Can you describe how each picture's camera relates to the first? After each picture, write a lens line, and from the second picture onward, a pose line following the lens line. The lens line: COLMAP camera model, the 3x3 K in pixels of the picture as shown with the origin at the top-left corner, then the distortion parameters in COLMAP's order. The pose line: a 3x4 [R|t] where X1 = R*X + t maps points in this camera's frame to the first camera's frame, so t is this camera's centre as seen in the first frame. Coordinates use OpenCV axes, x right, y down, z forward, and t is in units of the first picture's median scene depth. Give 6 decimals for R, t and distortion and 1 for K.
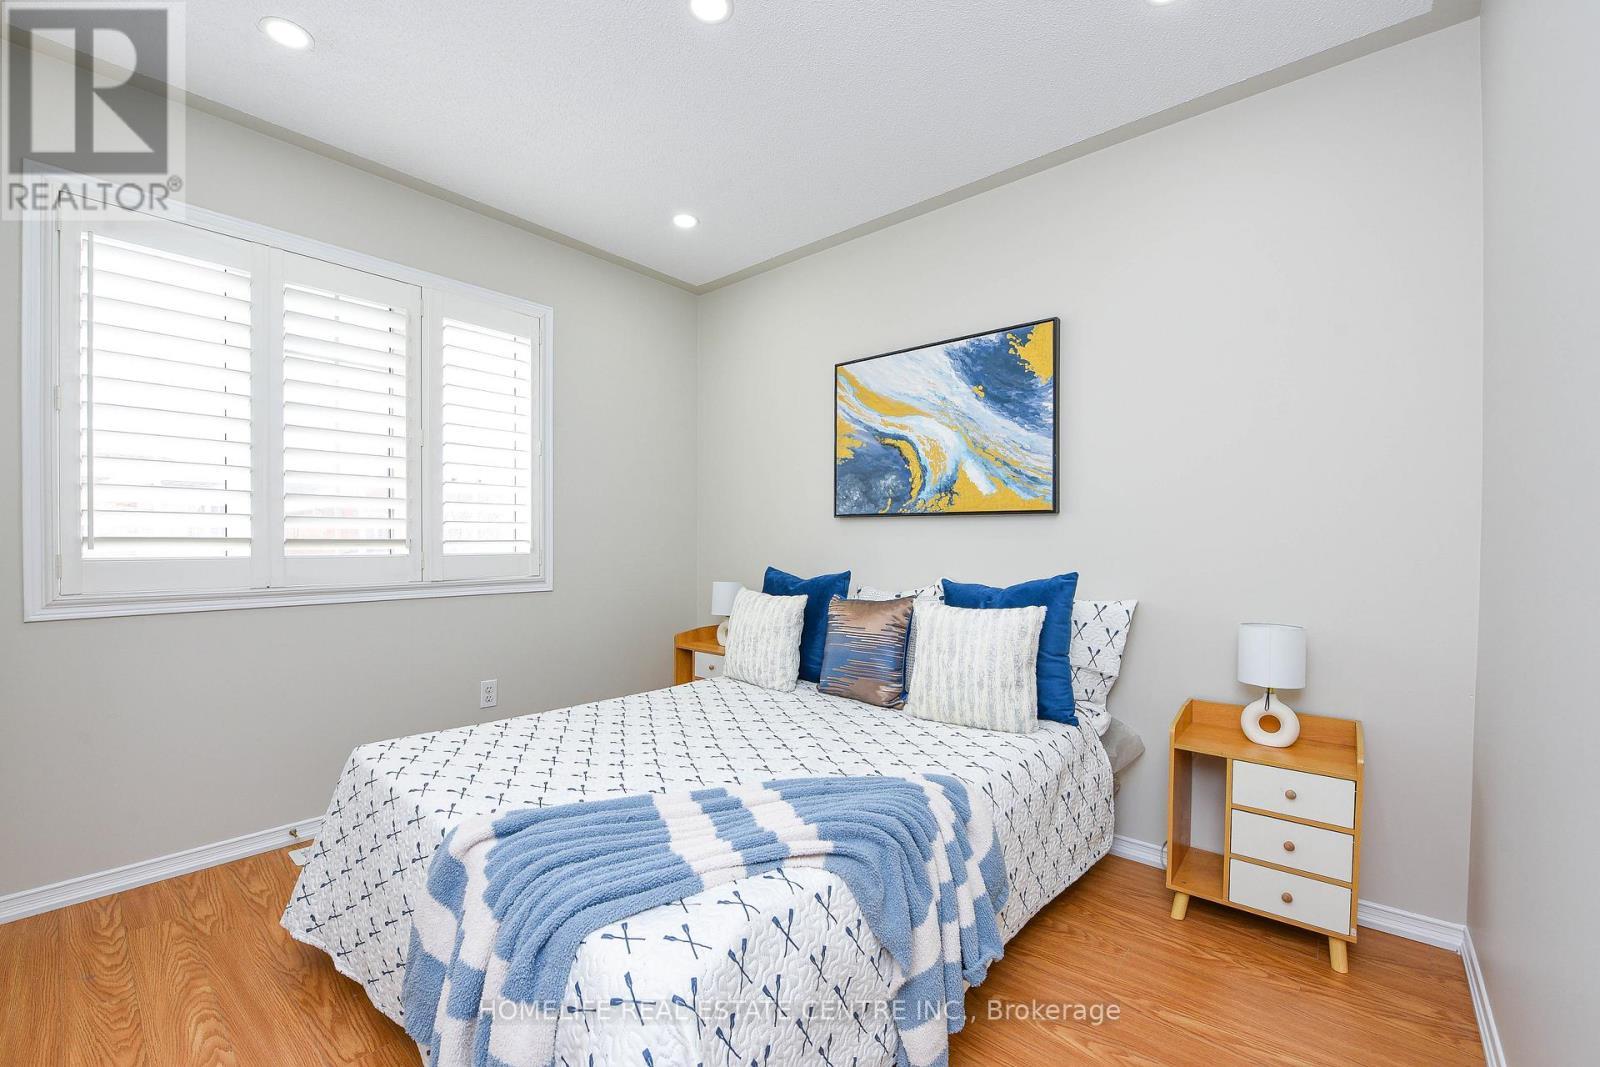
lens RADIAL K [[650.8, 0, 793.0], [0, 650.8, 540.8], [0, 0, 1]] dist [-0.022573, -0.000397]
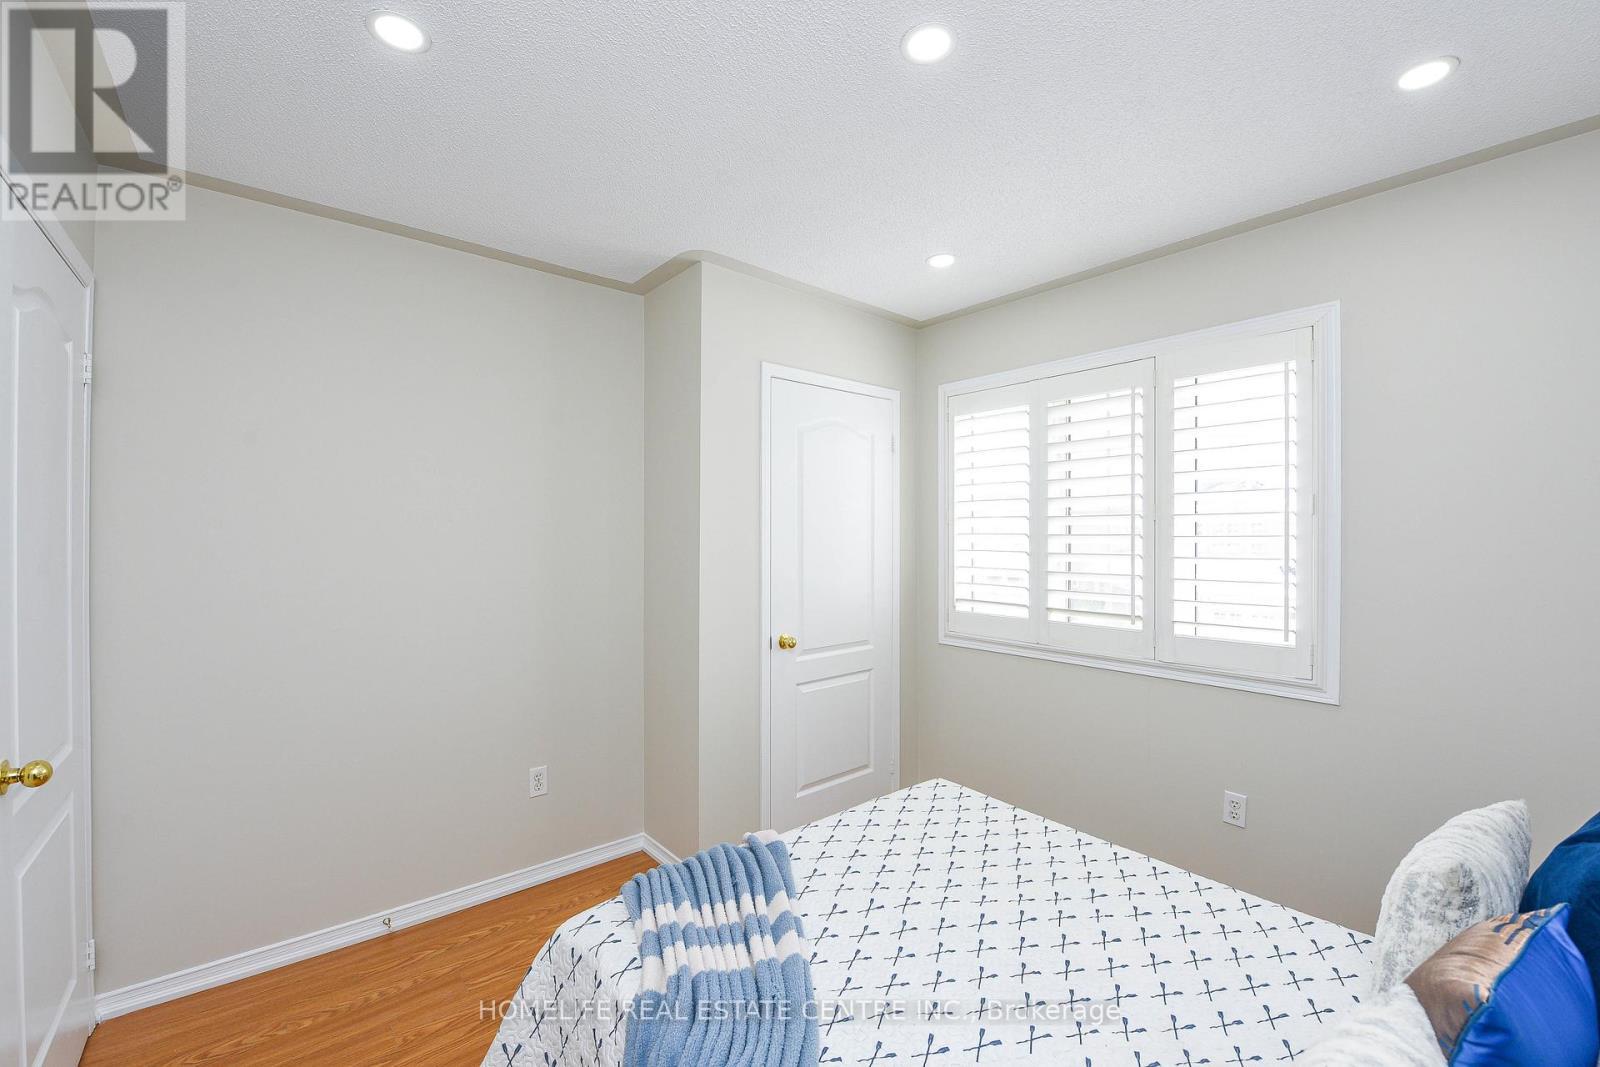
lens RADIAL K [[654.8, 0, 805.4], [0, 654.8, 541.4], [0, 0, 1]] dist [-0.015505, -0.002737]
pose [[-0.150060, 0.000203, -0.988677, 0.471666], [-0.007096, 0.999974, 0.001282, -0.113035], [0.988651, 0.007208, -0.150055, 0.627240]]
